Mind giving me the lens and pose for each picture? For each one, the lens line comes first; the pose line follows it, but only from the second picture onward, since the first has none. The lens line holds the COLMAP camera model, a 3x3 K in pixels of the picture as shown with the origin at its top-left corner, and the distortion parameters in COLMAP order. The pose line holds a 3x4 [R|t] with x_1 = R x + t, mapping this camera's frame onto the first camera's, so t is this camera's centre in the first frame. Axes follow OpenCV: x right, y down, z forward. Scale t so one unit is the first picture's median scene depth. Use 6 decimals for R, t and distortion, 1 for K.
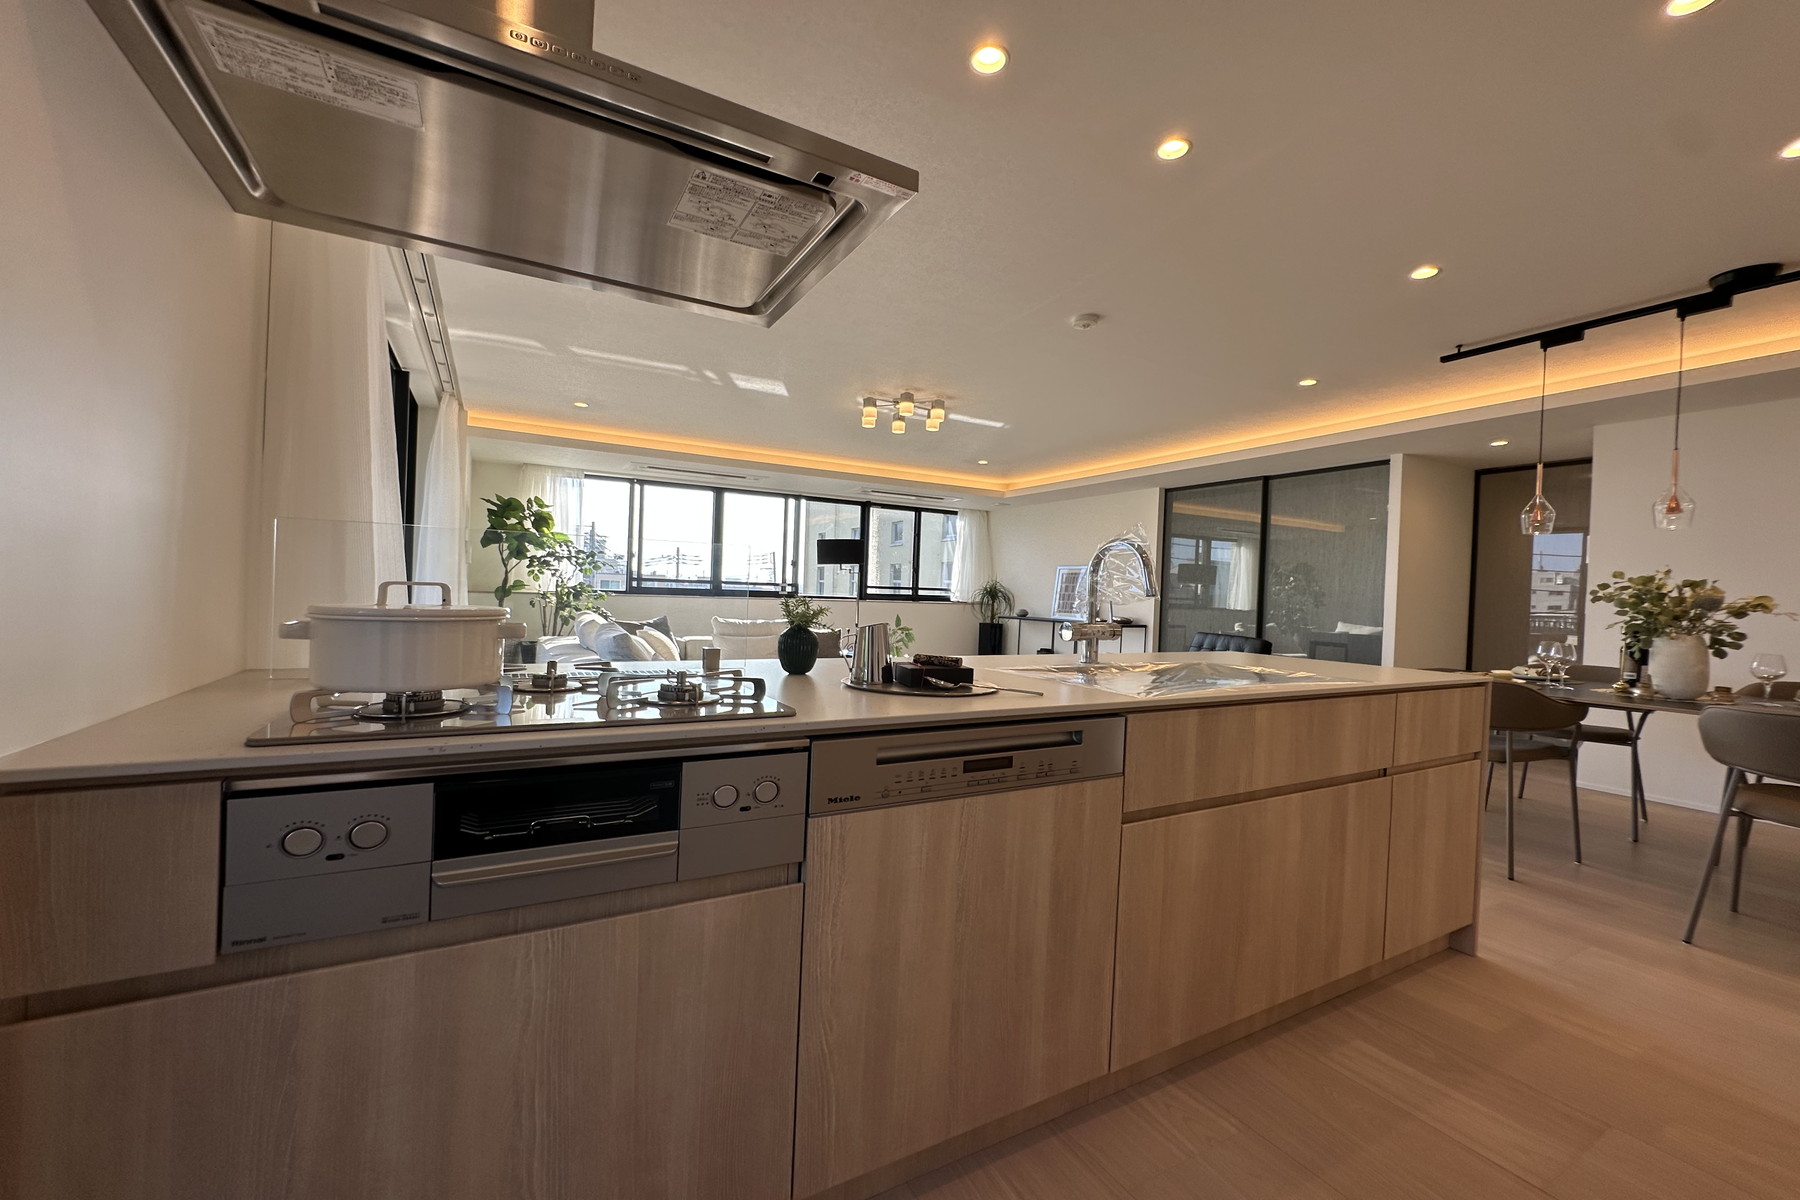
lens RADIAL K [[713.3, 0, 898.4], [0, 713.3, 604.9], [0, 0, 1]] dist [-0.007131, 0.000587]
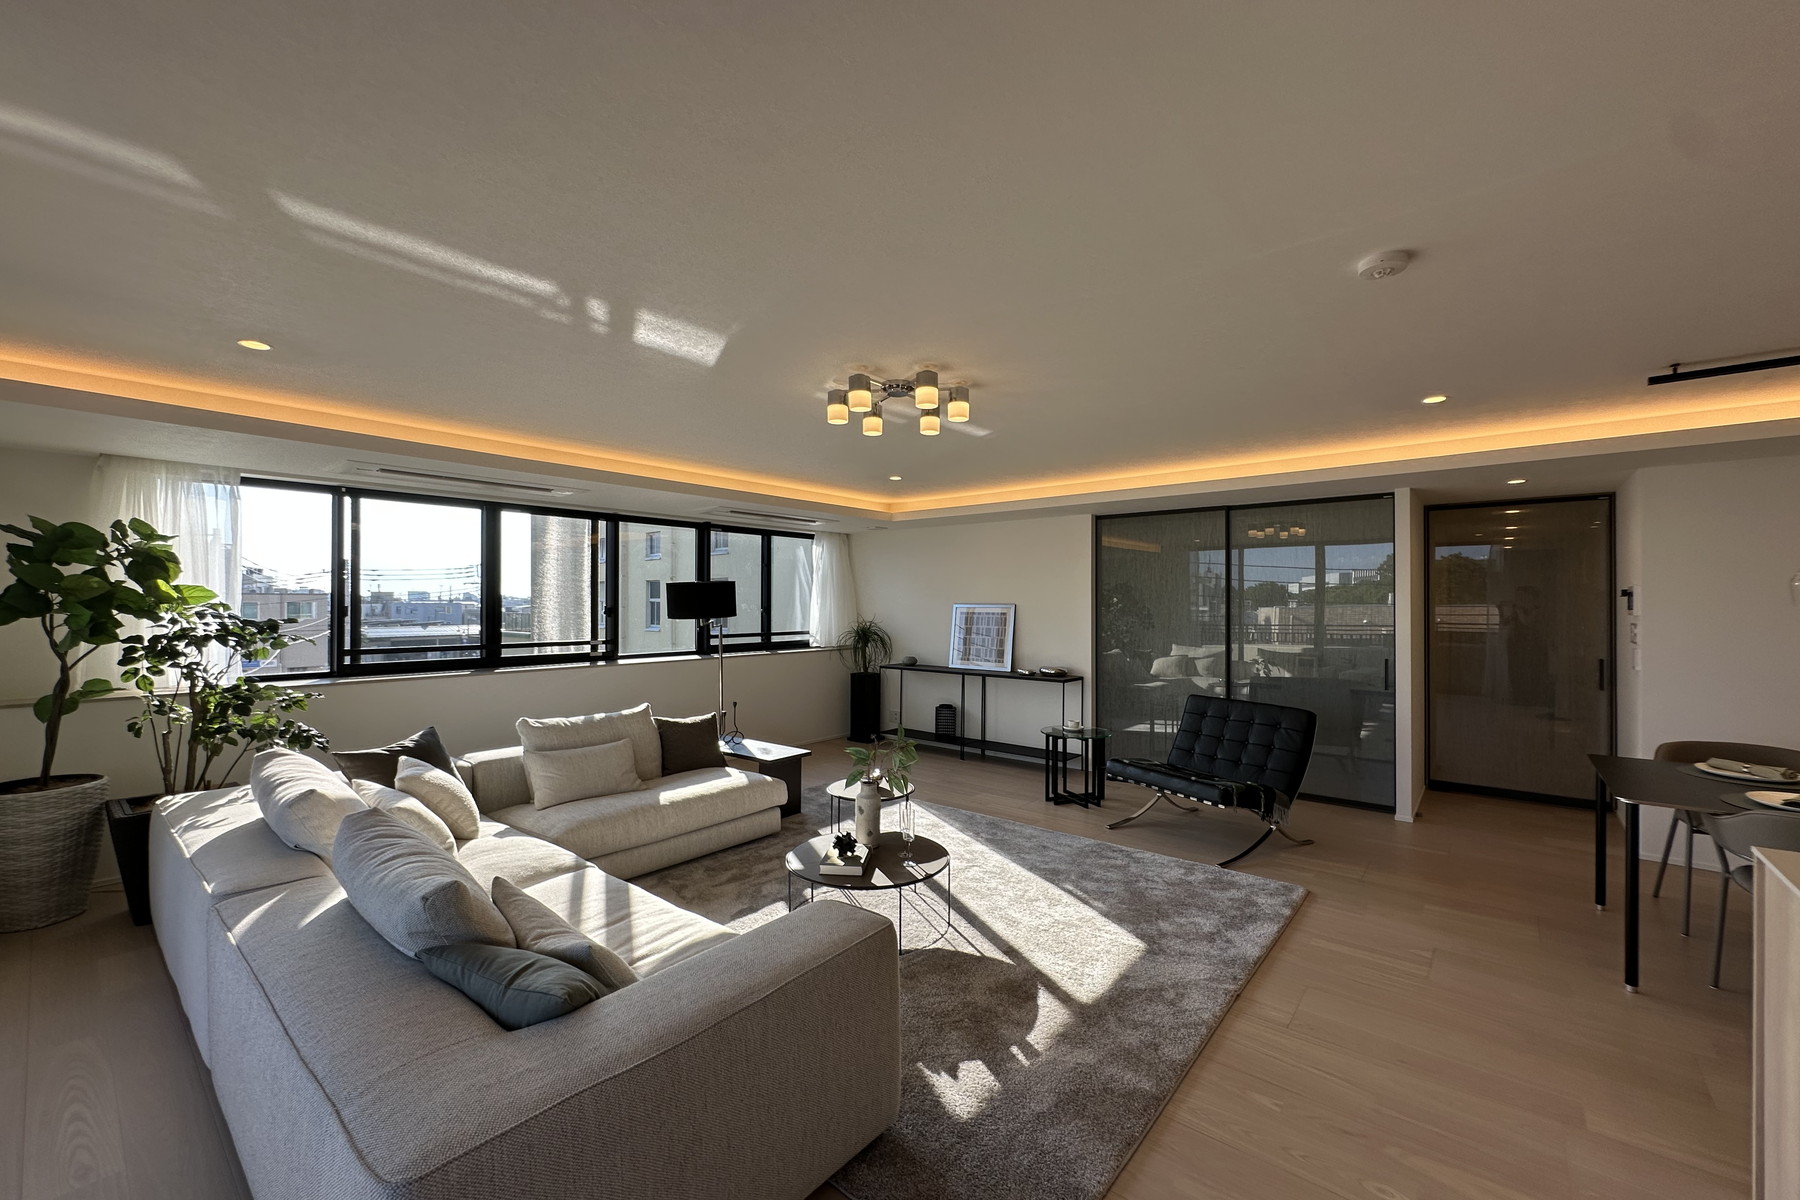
lens RADIAL K [[713.3, 0, 898.4], [0, 713.3, 604.9], [0, 0, 1]] dist [-0.007131, 0.000587]
pose [[0.933438, -0.032368, 0.357276, -0.169310], [0.035774, 0.999356, -0.002927, -0.066653], [-0.356951, 0.015513, 0.933994, 0.307062]]
